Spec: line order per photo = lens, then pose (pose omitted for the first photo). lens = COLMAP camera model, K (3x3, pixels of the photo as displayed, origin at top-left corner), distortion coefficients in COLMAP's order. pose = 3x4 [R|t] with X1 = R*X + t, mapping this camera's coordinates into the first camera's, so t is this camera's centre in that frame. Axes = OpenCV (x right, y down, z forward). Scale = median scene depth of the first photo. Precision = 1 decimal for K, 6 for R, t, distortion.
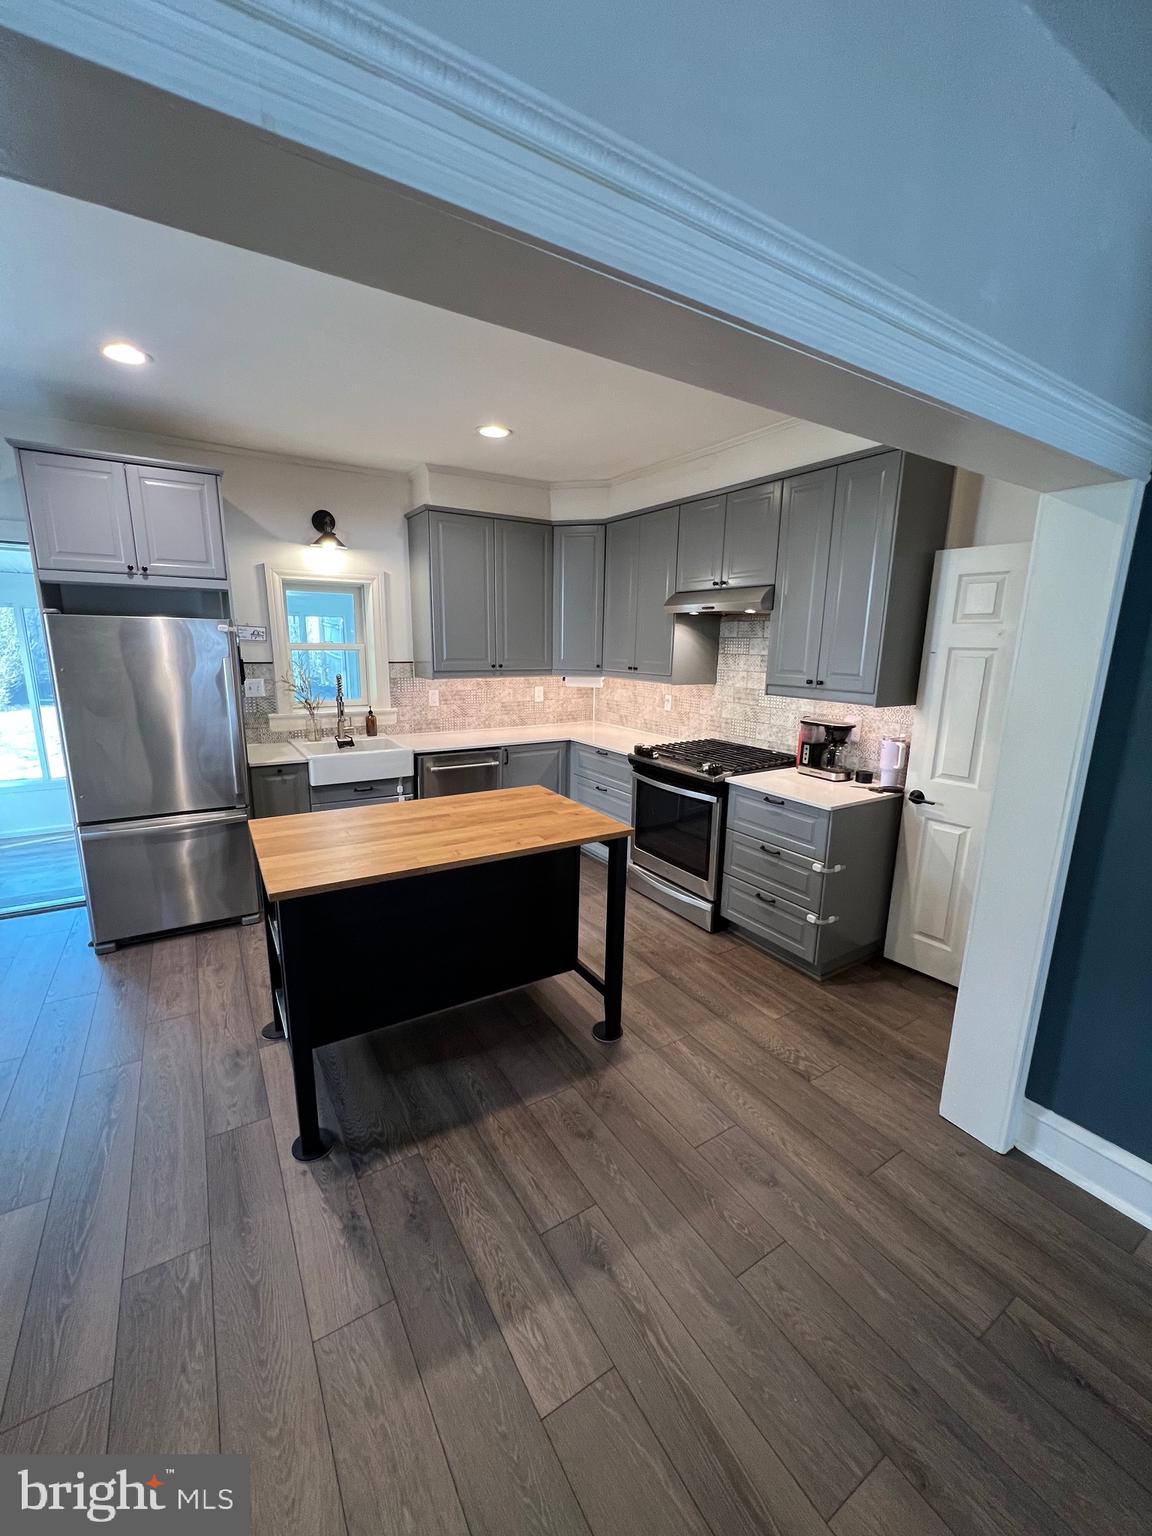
lens RADIAL K [[614.7, 0, 577.3], [0, 614.7, 768.9], [0, 0, 1]] dist [-0.000864, 0.000101]
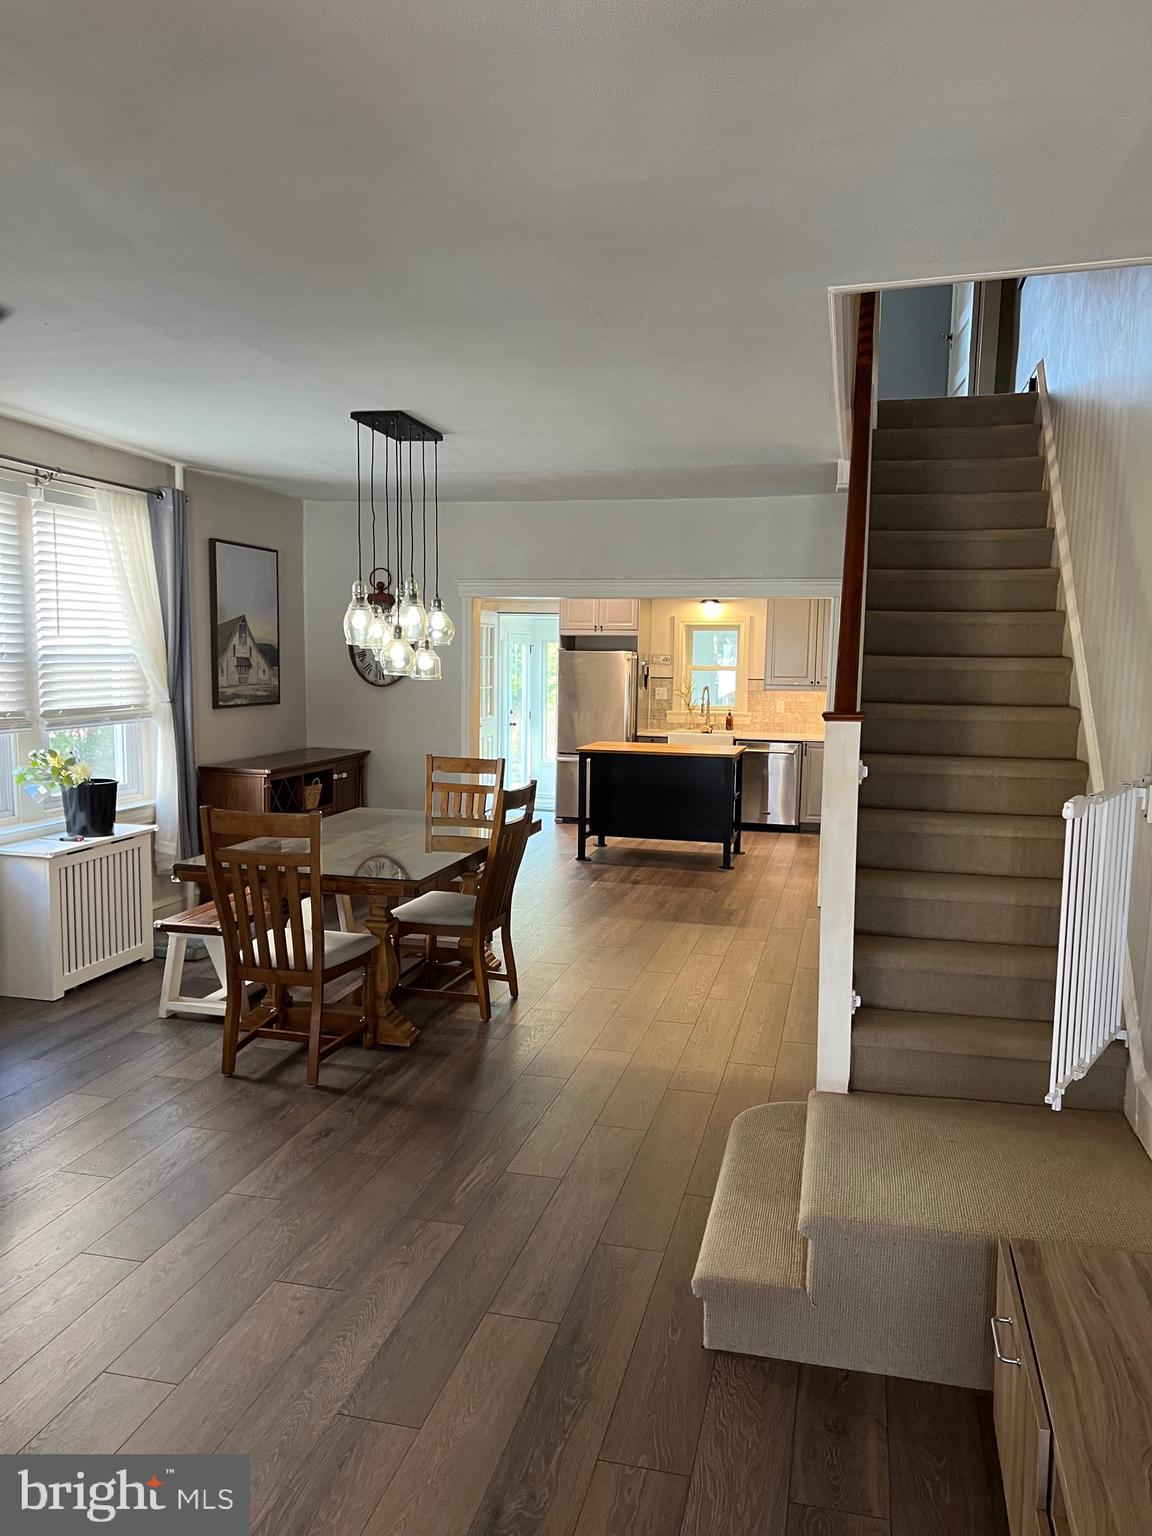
lens RADIAL K [[1148.6, 0, 565.6], [0, 1148.6, 797.4], [0, 0, 1]] dist [0.052293, -0.025975]
pose [[0.693283, 0.081427, -0.716051, 1.442222], [-0.150354, 0.988074, -0.033212, 0.267128], [0.704807, 0.130687, 0.697258, -1.196080]]
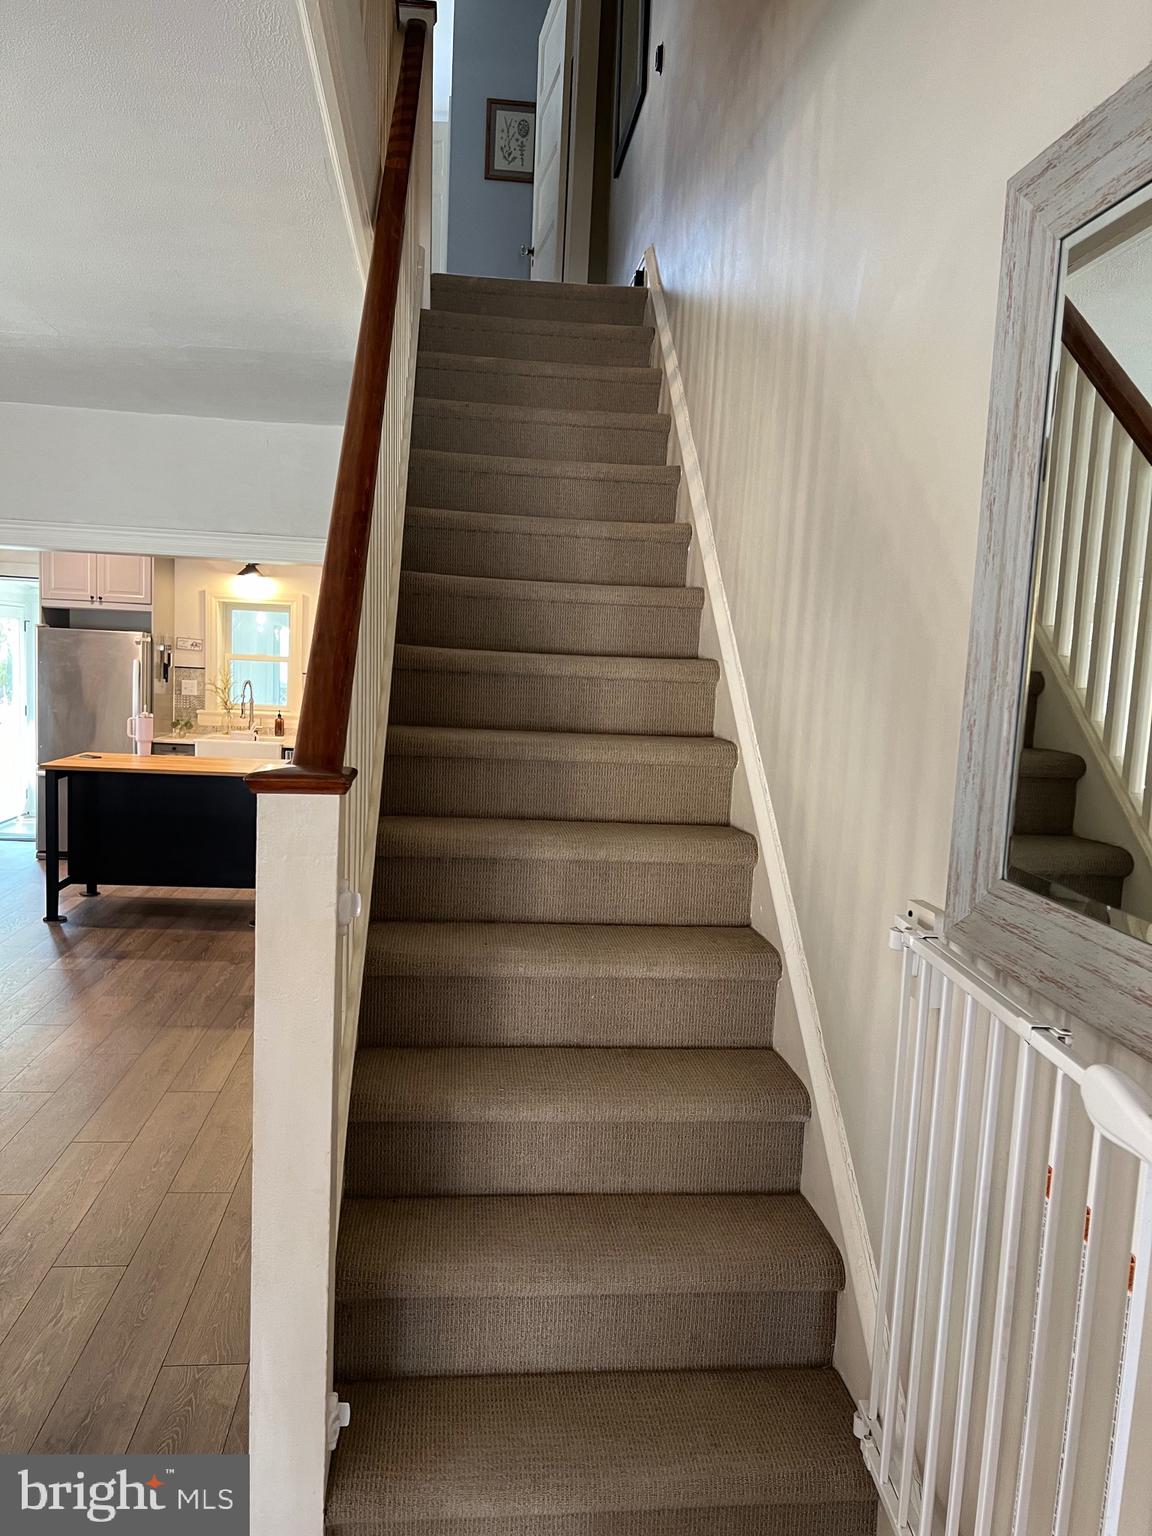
lens RADIAL K [[1148.6, 0, 546.5], [0, 1148.6, 788.3], [0, 0, 1]] dist [0.052293, -0.025975]
pose [[0.887135, 0.075366, -0.455315, 1.181325], [-0.124375, 0.989116, -0.078610, 0.160400], [0.444435, 0.126367, 0.886853, -0.709615]]
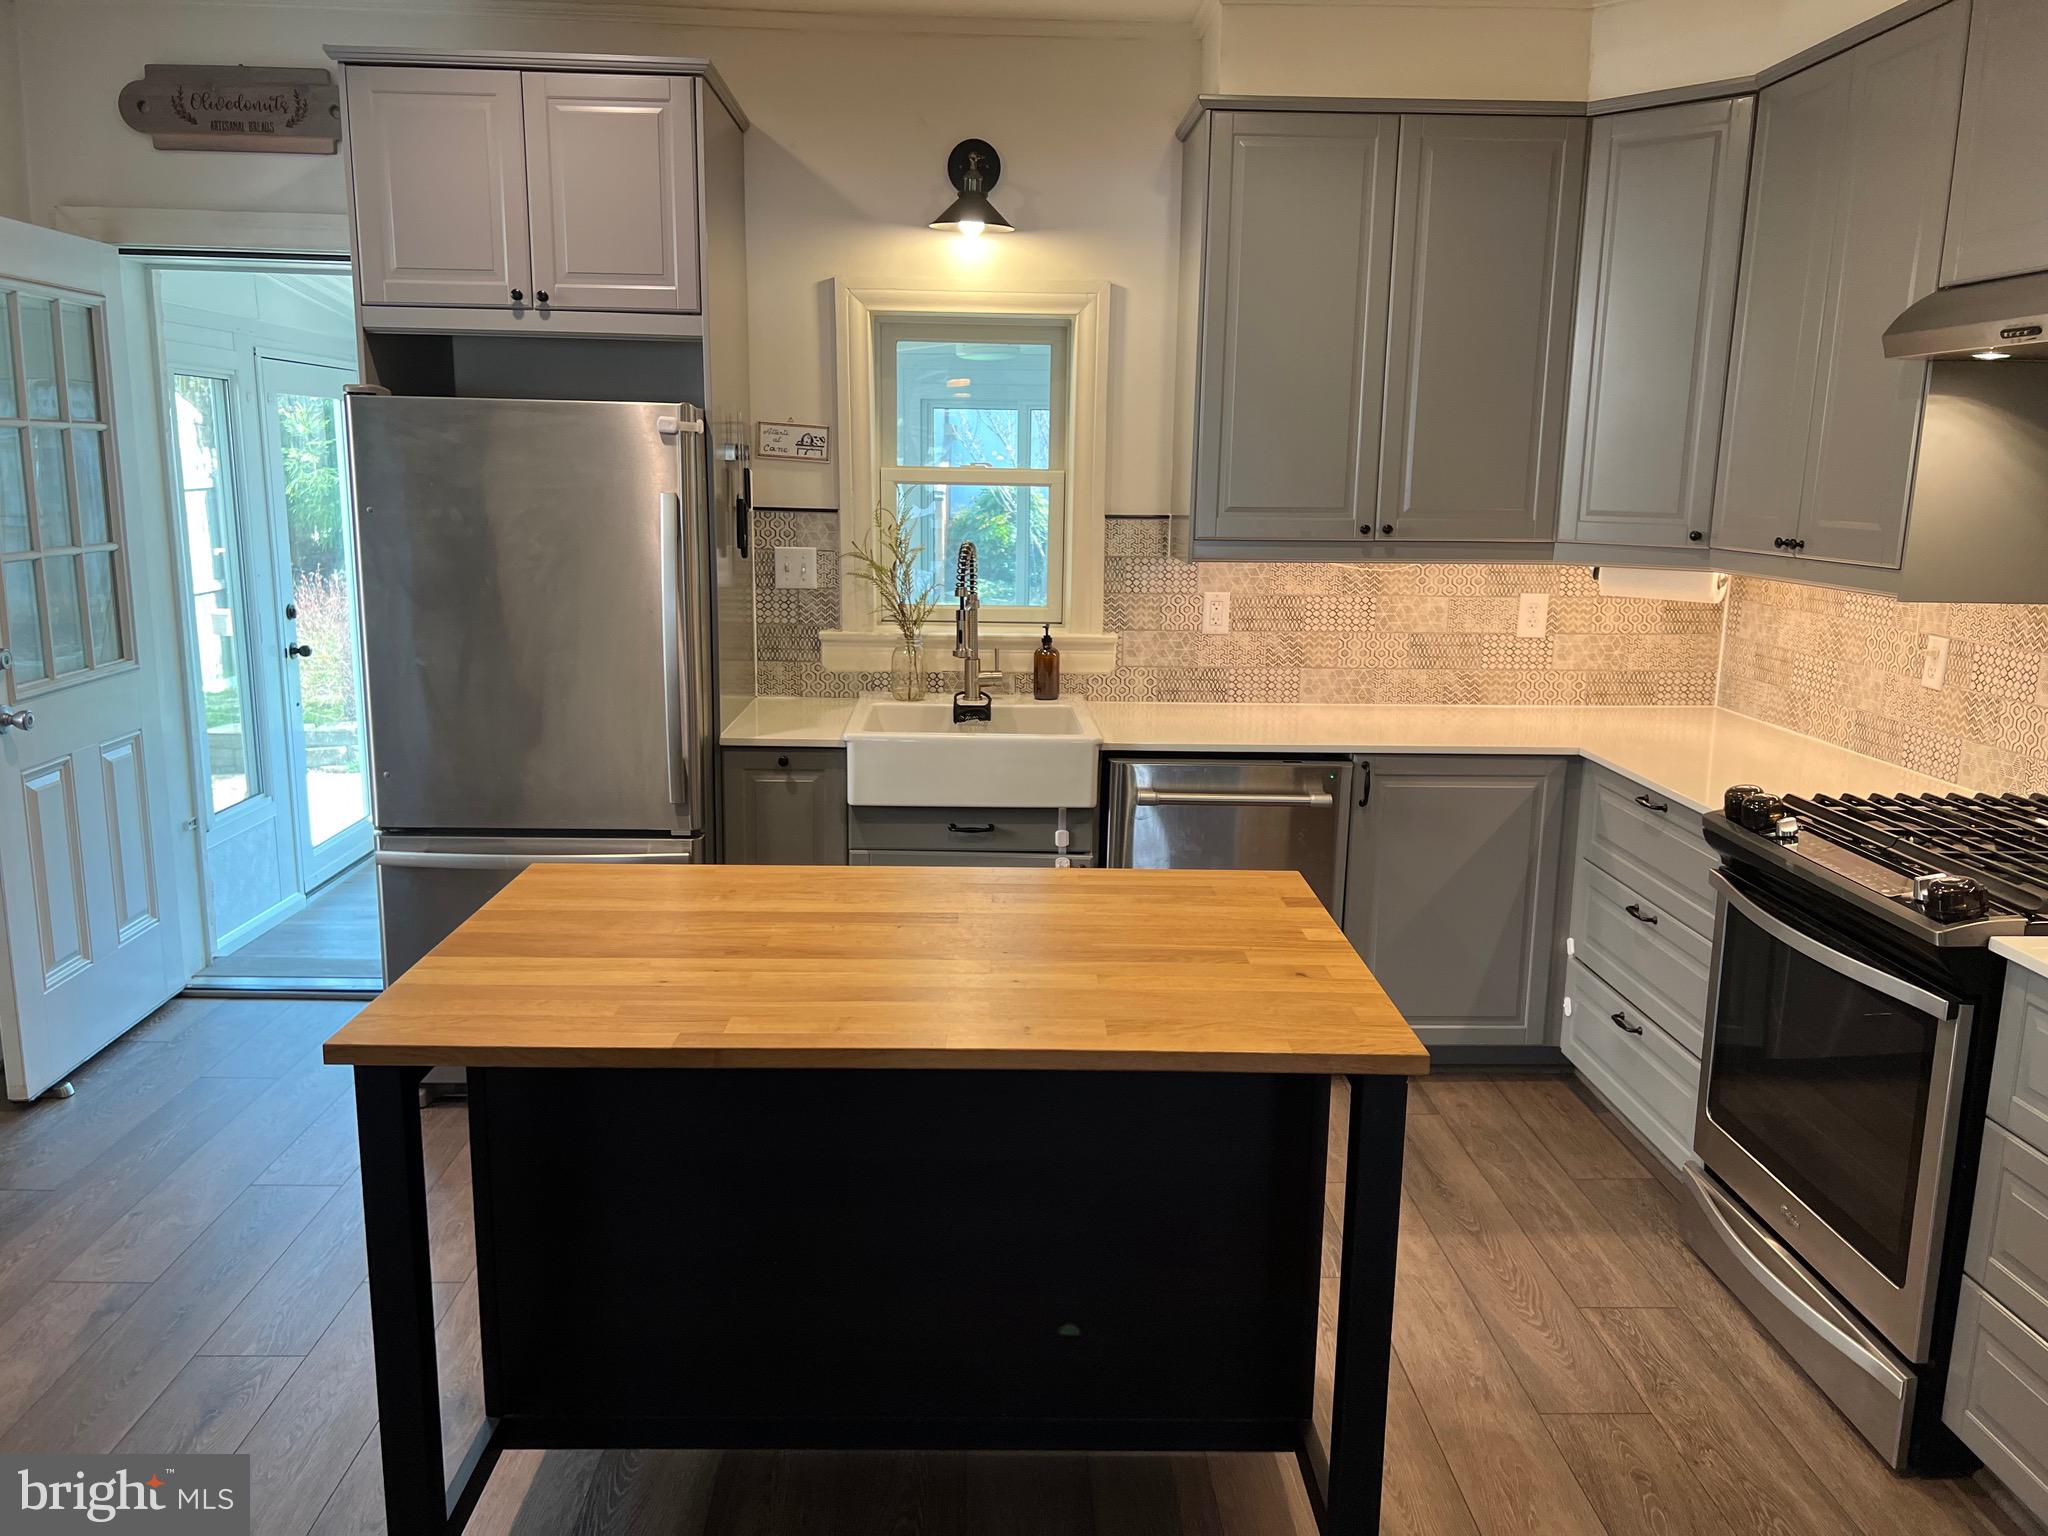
lens RADIAL K [[1531.4, 0, 1031.9], [0, 1531.4, 775.1], [0, 0, 1]] dist [0.052293, -0.025975]
pose [[0.865882, 0.098132, -0.490529, 0.167659], [-0.106750, 0.994231, 0.010464, -0.015107], [0.488726, 0.043303, 0.871362, 0.141861]]
